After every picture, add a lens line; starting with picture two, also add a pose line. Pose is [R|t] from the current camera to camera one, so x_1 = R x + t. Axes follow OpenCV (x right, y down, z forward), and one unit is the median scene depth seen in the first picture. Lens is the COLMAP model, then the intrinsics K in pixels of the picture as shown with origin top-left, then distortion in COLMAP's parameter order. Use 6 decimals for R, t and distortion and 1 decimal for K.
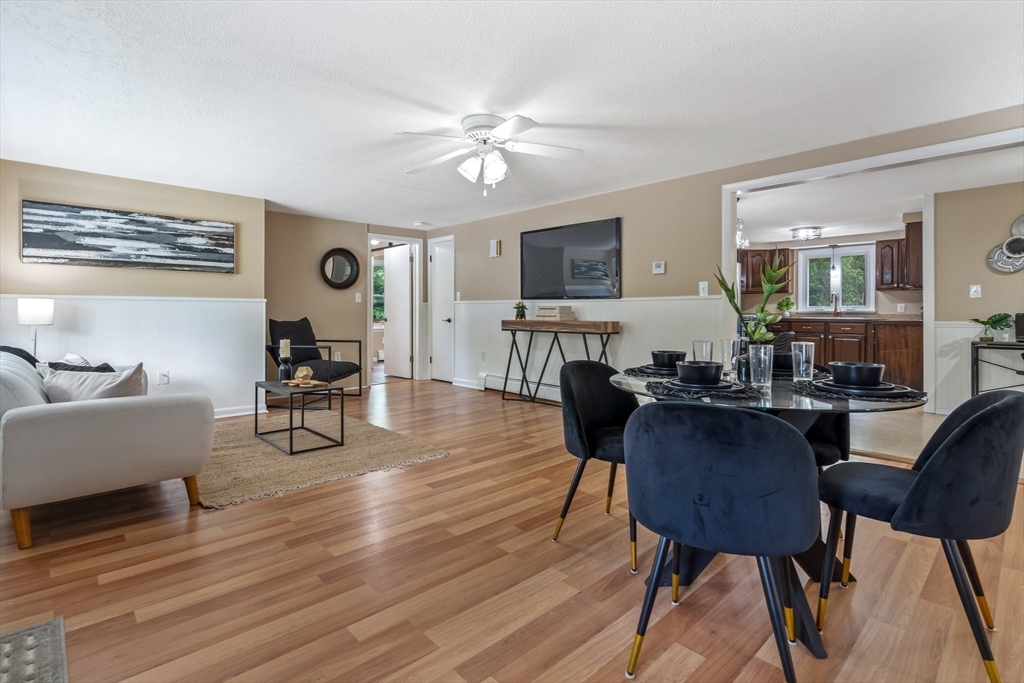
lens RADIAL K [[488.6, 0, 518.9], [0, 488.6, 307.2], [0, 0, 1]] dist [-0.003174, 0.001531]
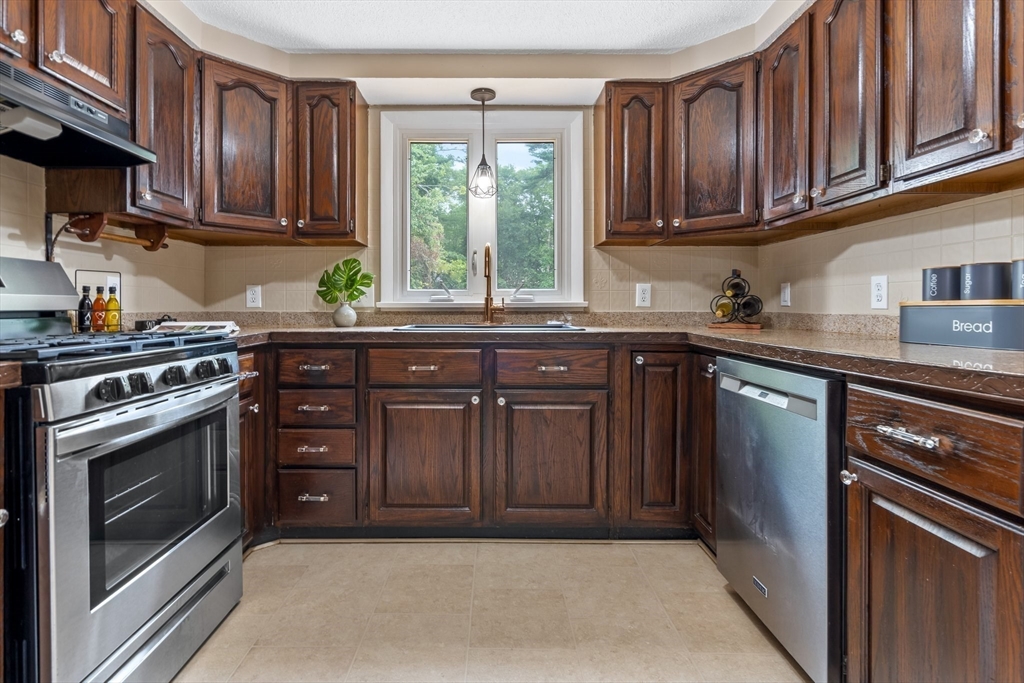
lens RADIAL K [[488.6, 0, 476.2], [0, 488.6, 307.1], [0, 0, 1]] dist [-0.003174, 0.001531]
pose [[0.698998, -0.002053, 0.715121, 0.430602], [-0.002747, 0.999981, 0.005555, 0.008317], [-0.715118, -0.005847, 0.698979, 0.811253]]
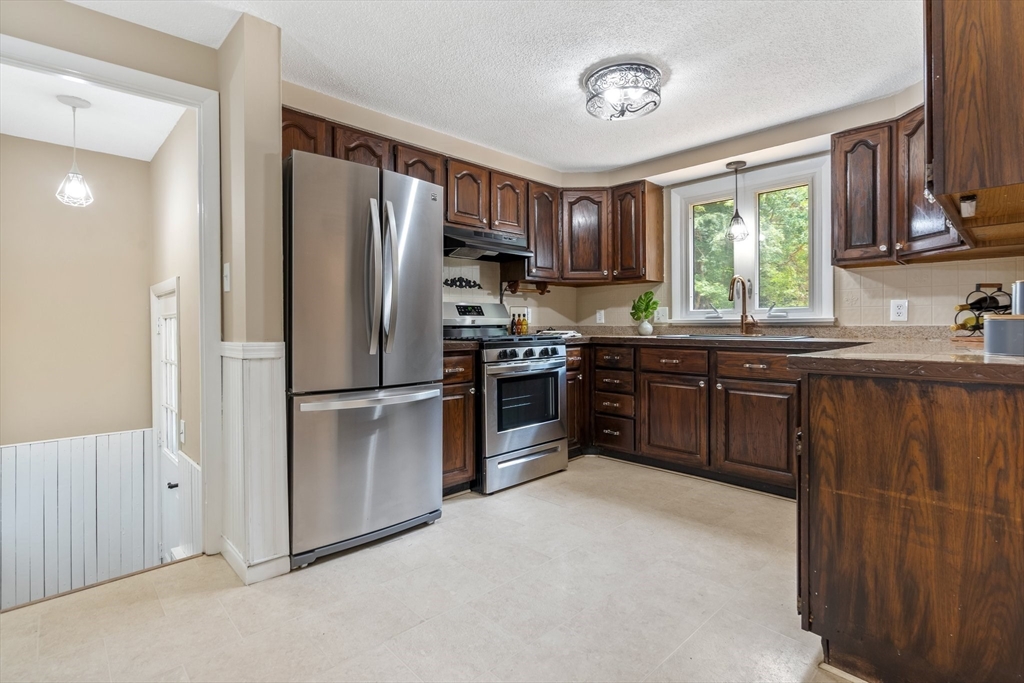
lens RADIAL K [[488.6, 0, 523.9], [0, 488.6, 321.2], [0, 0, 1]] dist [-0.003174, 0.001531]
pose [[0.999722, -0.007292, 0.022424, 0.465088], [0.007266, 0.999973, 0.001211, 0.007202], [-0.022432, -0.001048, 0.999748, 0.602634]]
